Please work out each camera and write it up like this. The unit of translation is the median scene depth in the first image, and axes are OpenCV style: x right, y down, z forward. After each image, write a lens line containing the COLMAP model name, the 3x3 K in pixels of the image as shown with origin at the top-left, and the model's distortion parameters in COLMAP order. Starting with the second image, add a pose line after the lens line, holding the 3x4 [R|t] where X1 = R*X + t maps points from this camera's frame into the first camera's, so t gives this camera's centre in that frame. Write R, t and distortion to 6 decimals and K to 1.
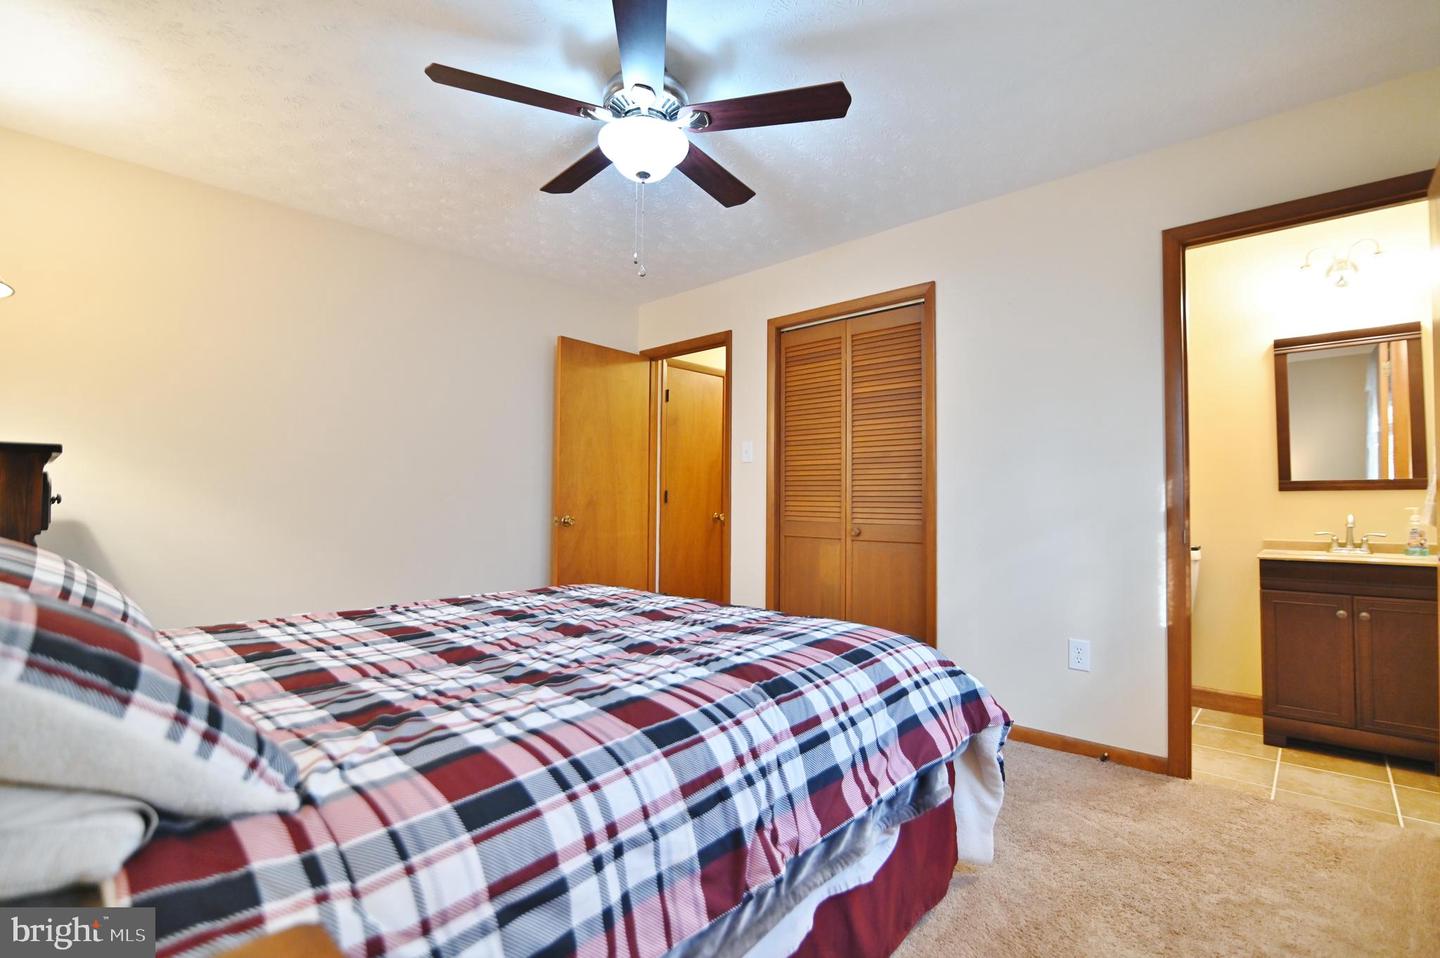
lens RADIAL K [[658.4, 0, 726.0], [0, 658.4, 477.1], [0, 0, 1]] dist [-0.019354, 0.001096]
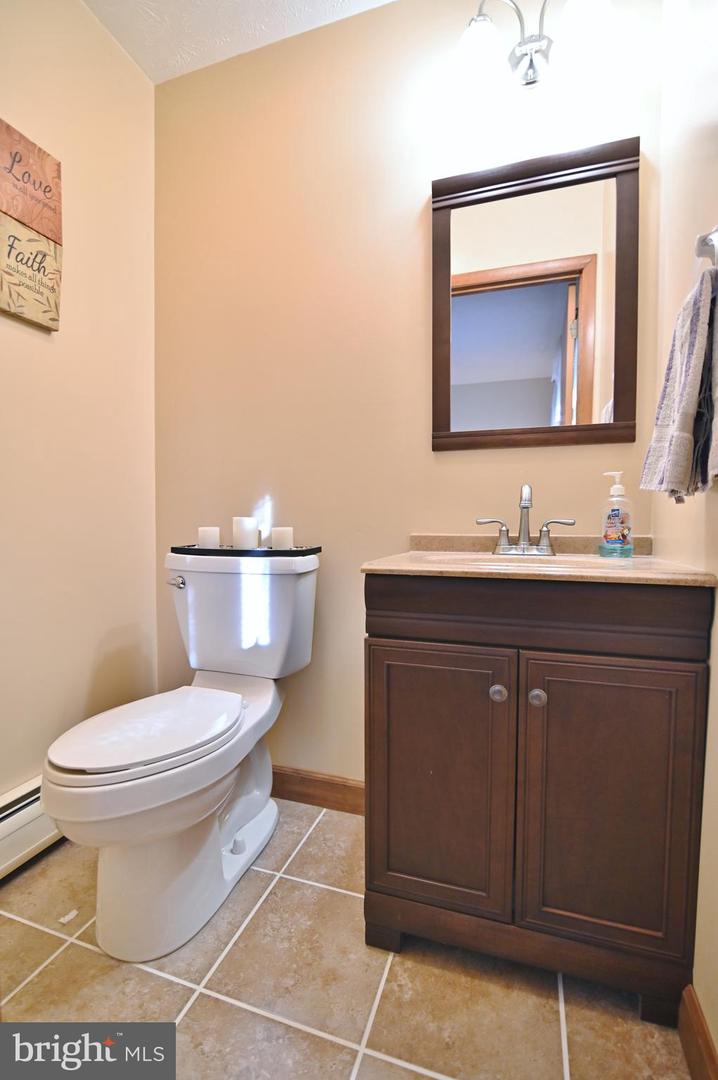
lens RADIAL K [[493.8, 0, 354.5], [0, 493.8, 540.2], [0, 0, 1]] dist [-0.019354, 0.001096]
pose [[0.916814, -0.018533, 0.398884, 0.687013], [-0.014504, 0.996718, 0.079646, 0.075866], [-0.399051, -0.078806, 0.913536, 0.696071]]
